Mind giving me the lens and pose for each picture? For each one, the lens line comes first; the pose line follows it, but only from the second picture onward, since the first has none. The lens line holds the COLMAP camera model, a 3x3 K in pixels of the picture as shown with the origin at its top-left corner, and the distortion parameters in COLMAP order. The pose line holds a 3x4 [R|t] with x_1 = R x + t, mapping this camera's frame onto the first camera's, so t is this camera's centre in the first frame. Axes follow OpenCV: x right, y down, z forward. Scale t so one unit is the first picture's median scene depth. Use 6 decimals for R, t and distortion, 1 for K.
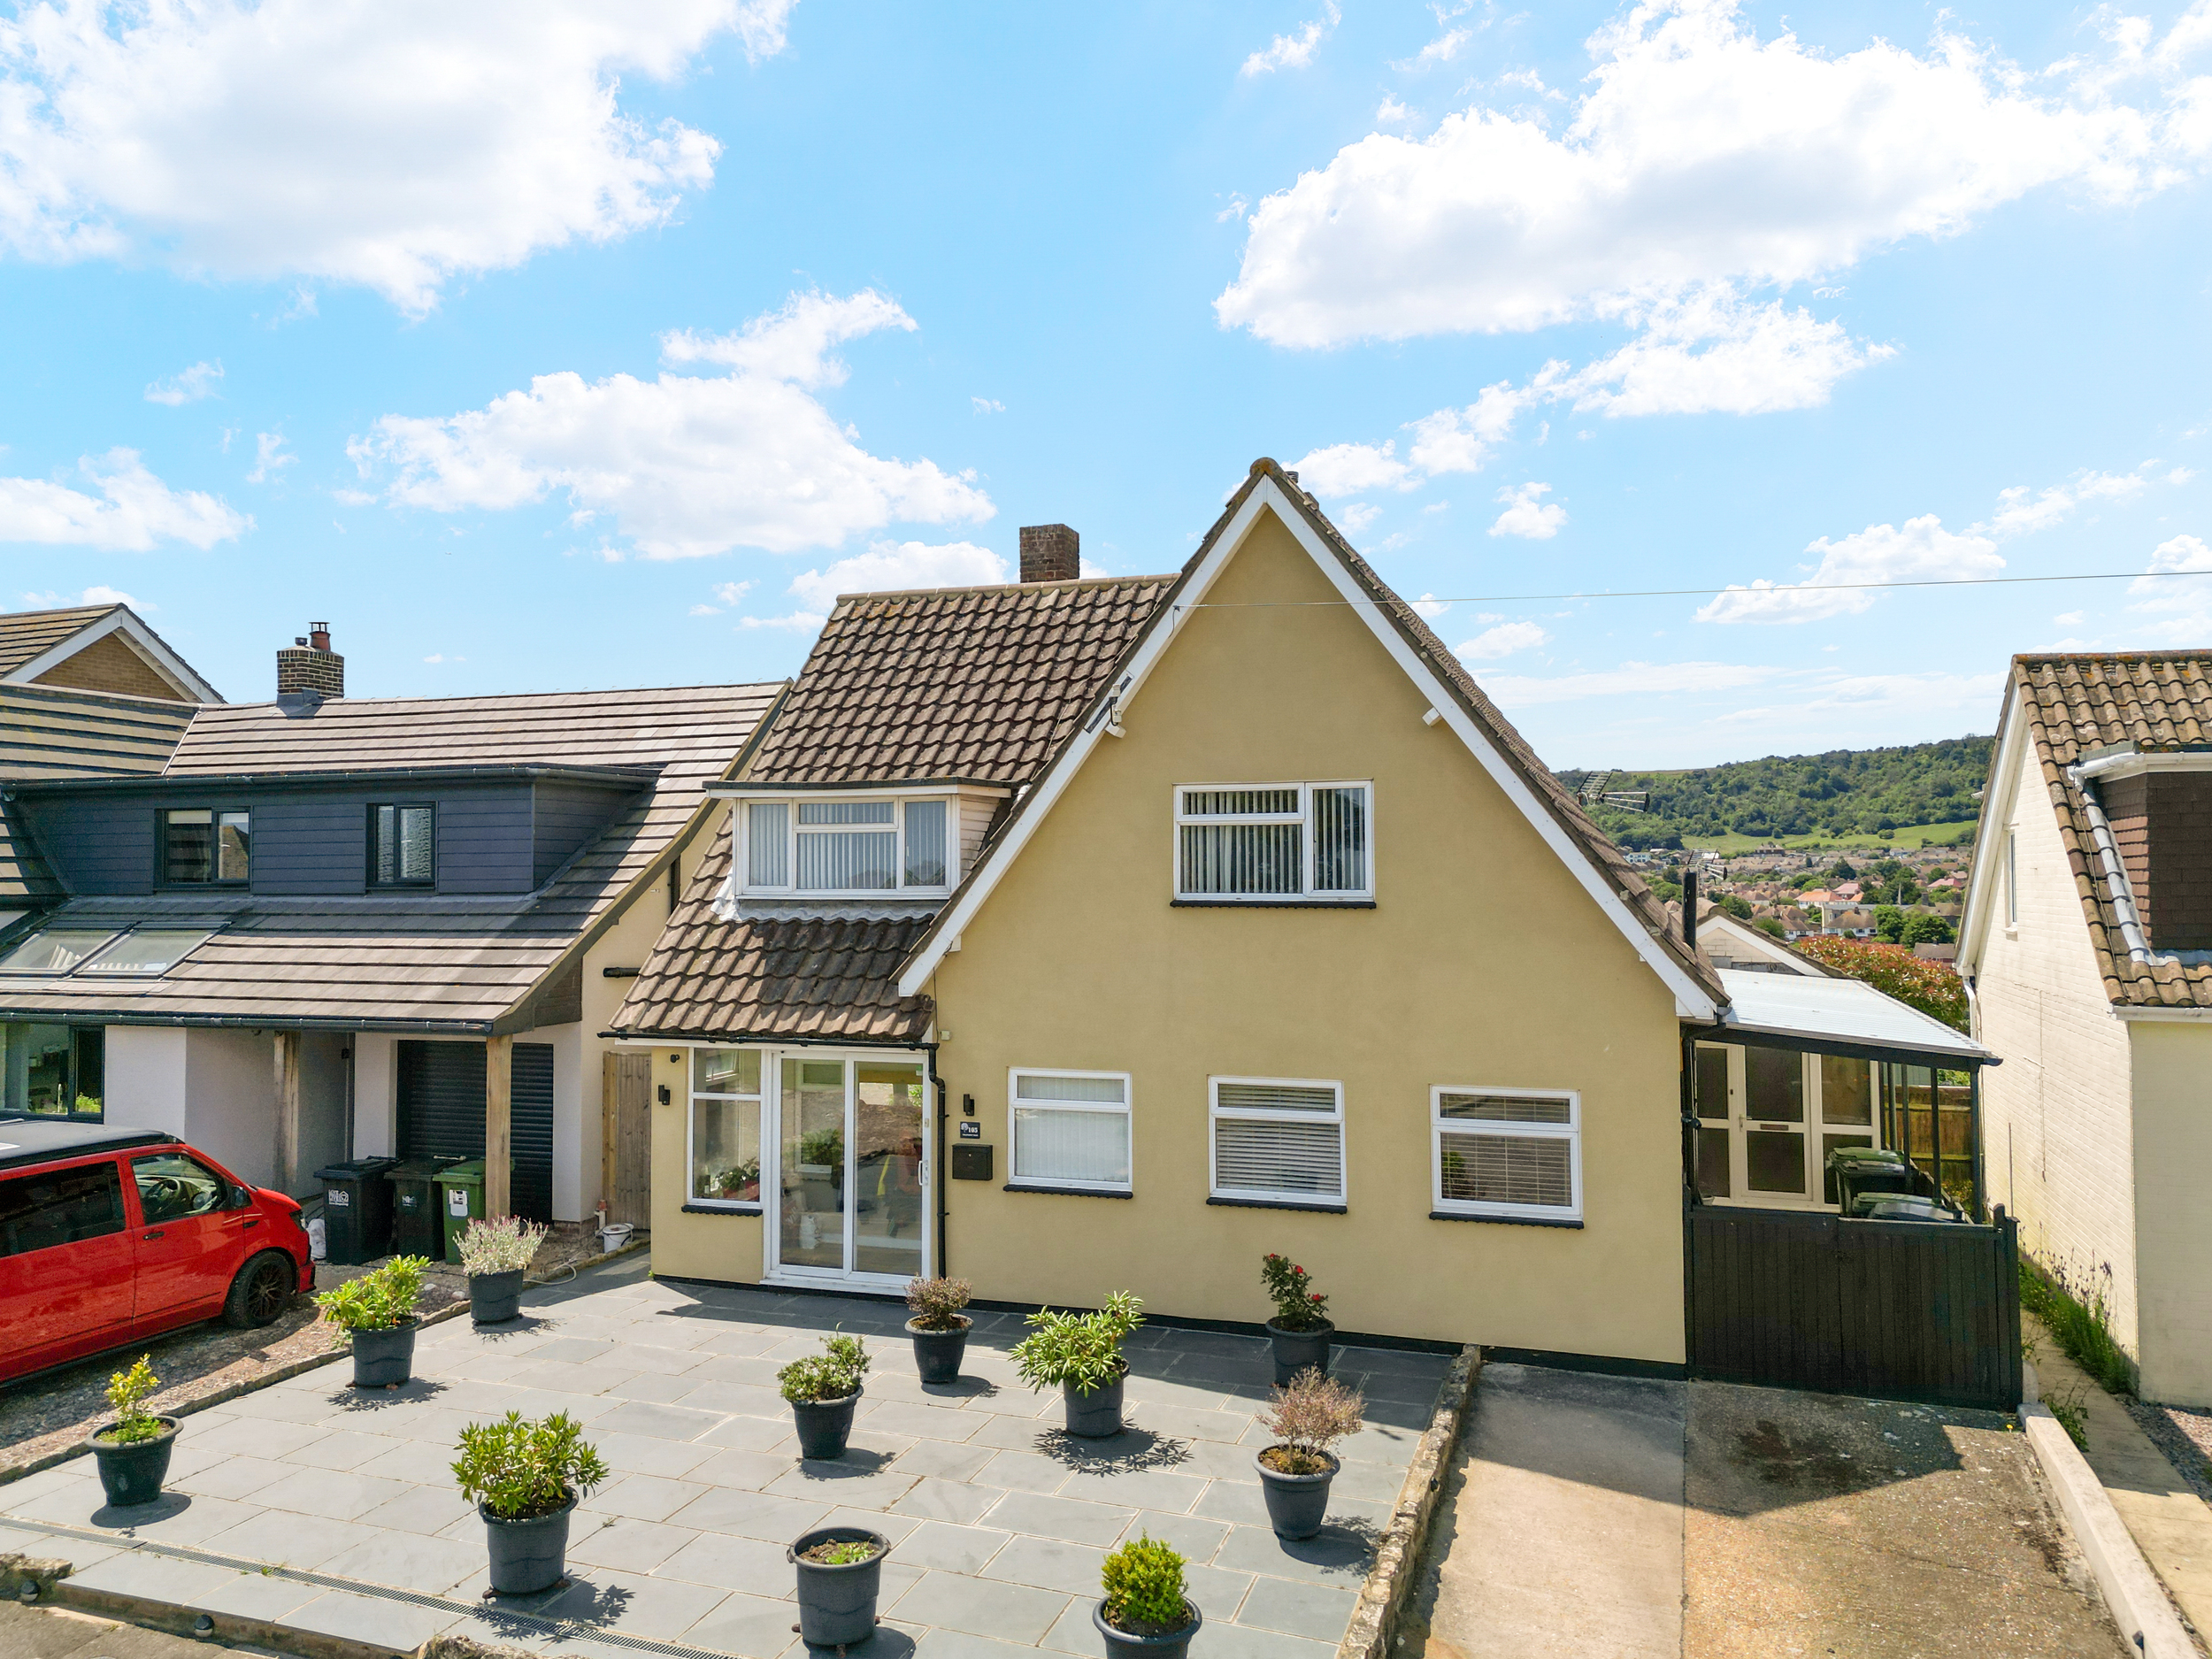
lens RADIAL K [[1610.7, 0, 1102.7], [0, 1610.7, 836.8], [0, 0, 1]] dist [0.064101, -0.056866]
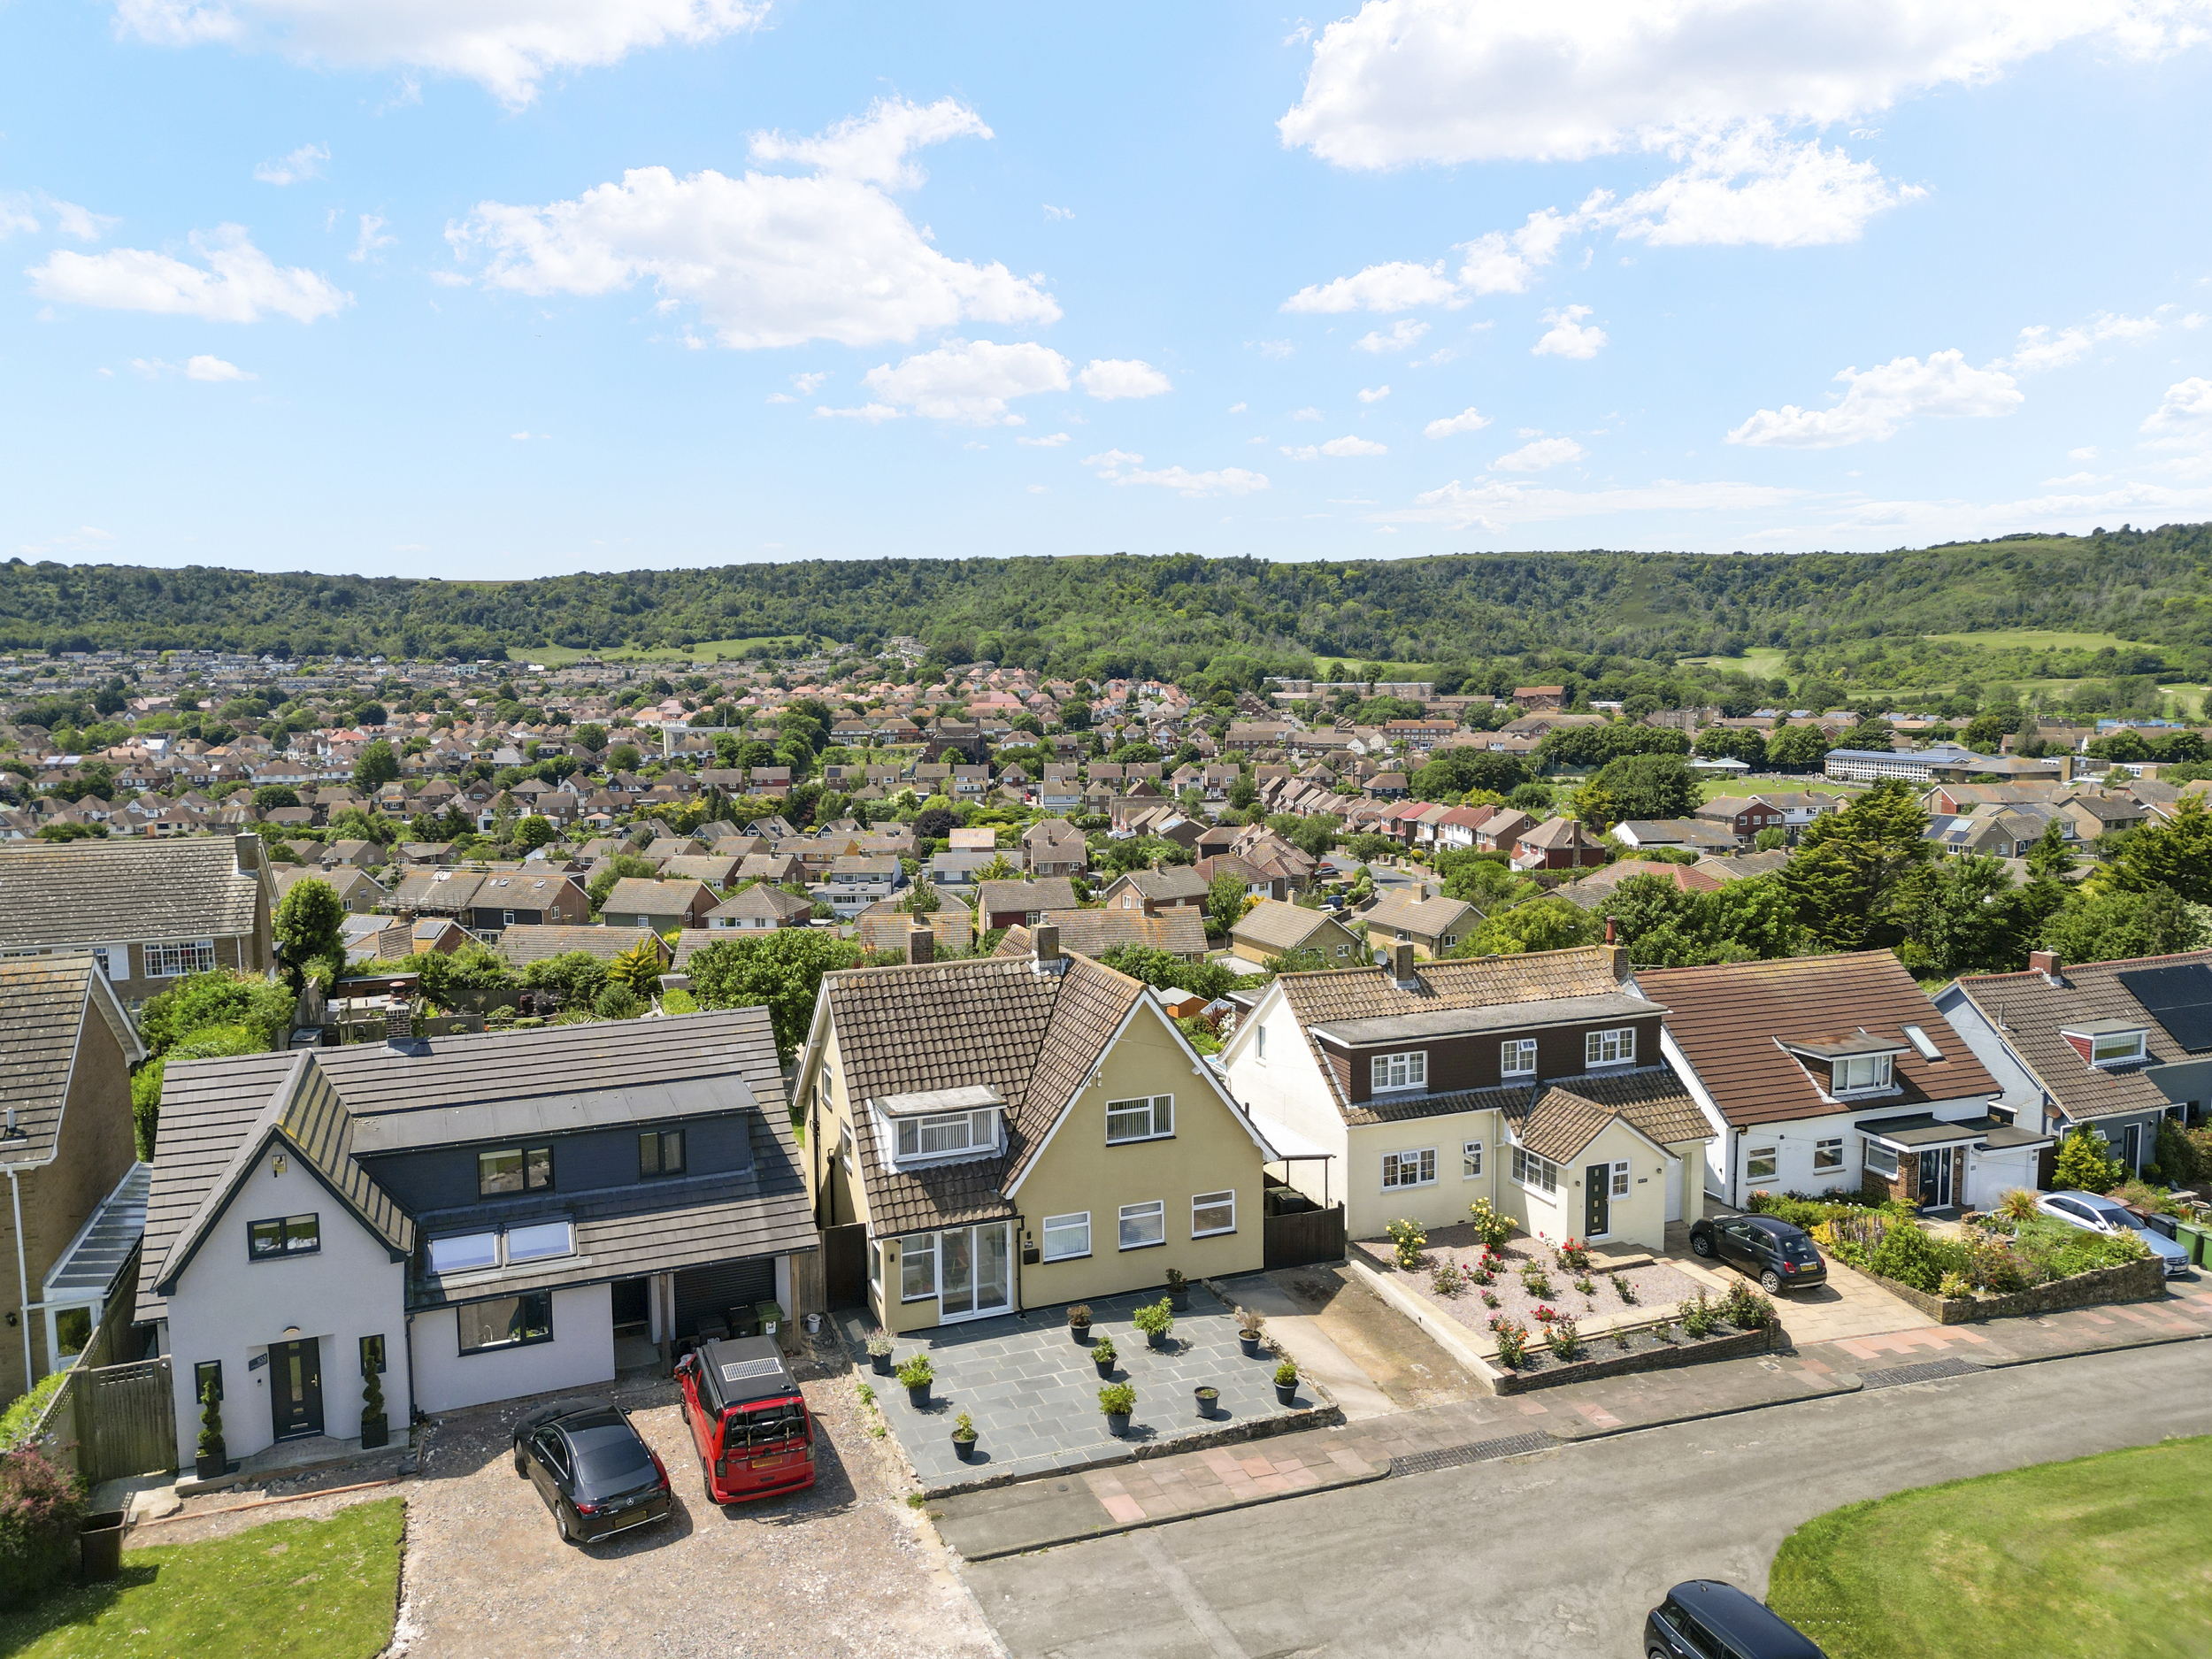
lens RADIAL K [[1538.3, 0, 1101.7], [0, 1538.3, 835.4], [0, 0, 1]] dist [0.068703, -0.067308]
pose [[0.751668, -0.072562, 0.655538, -1.278485], [-0.012595, 0.992169, 0.124267, -0.628241], [-0.659422, -0.101664, 0.744867, -0.672349]]
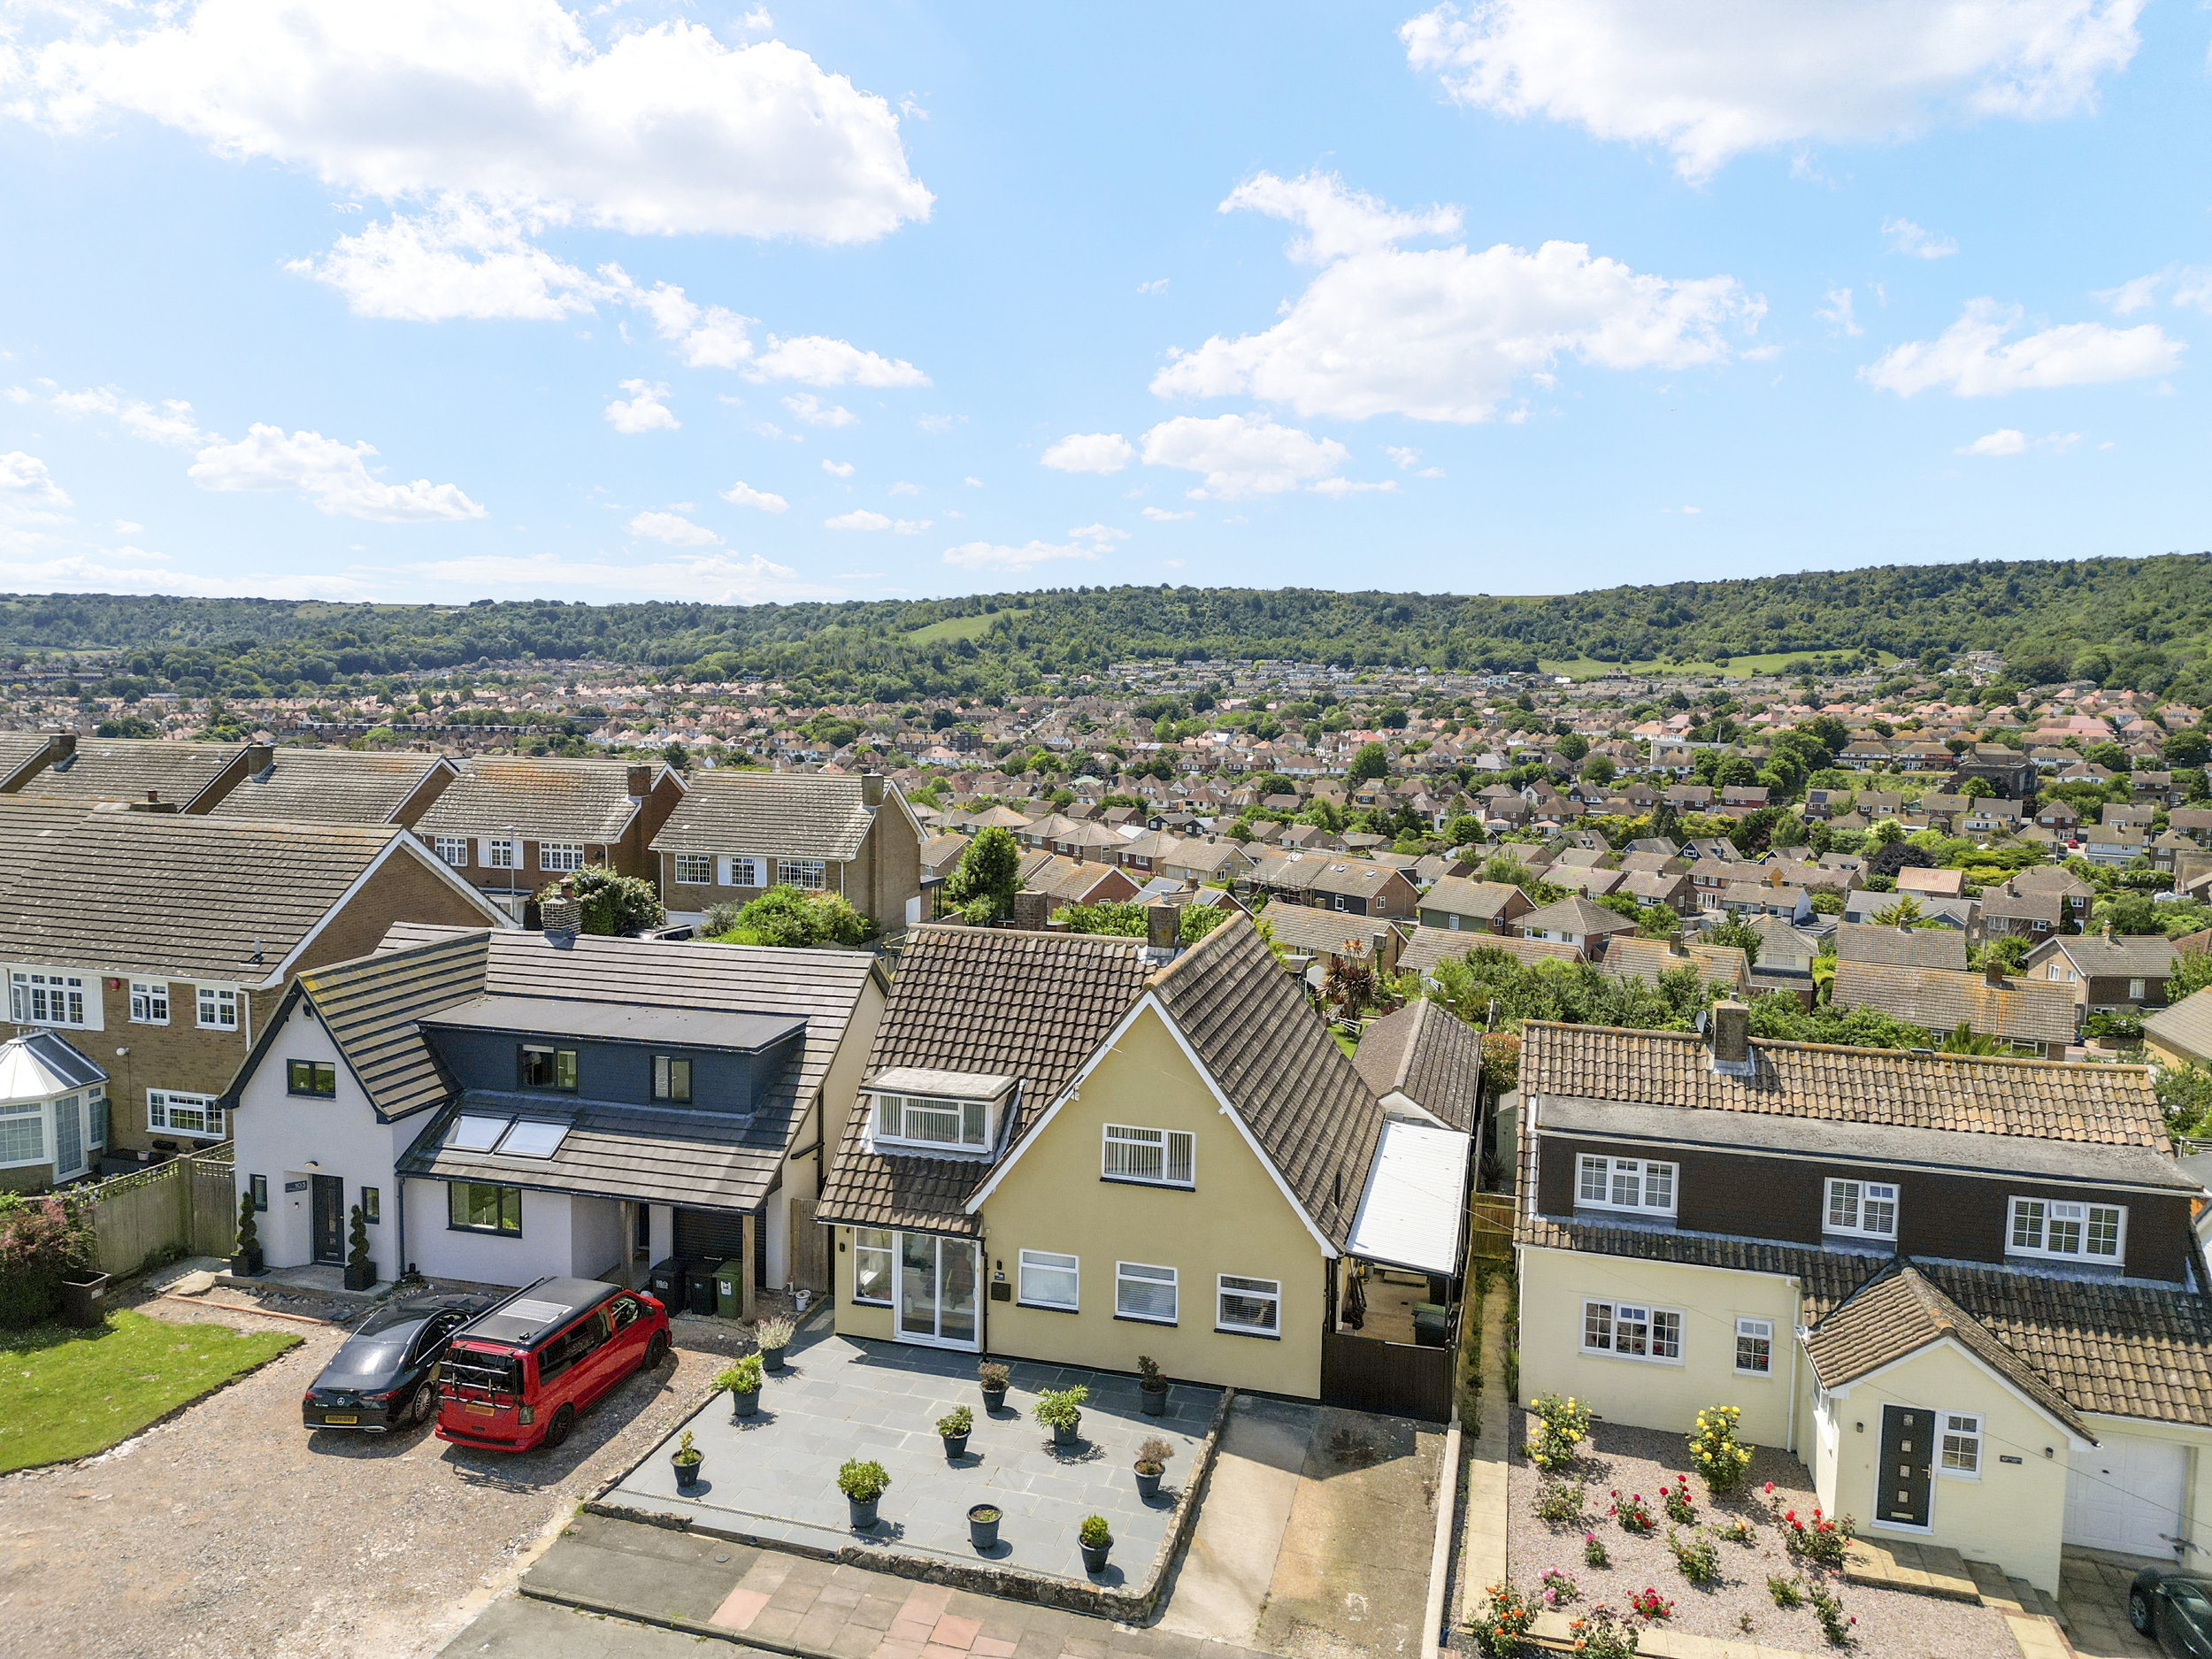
lens RADIAL K [[1538.3, 0, 1101.7], [0, 1538.3, 835.4], [0, 0, 1]] dist [0.068703, -0.067308]
pose [[0.997492, 0.015599, 0.069033, -0.081504], [-0.024260, 0.991675, 0.126459, -0.529515], [-0.066486, -0.127817, 0.989567, -0.753267]]
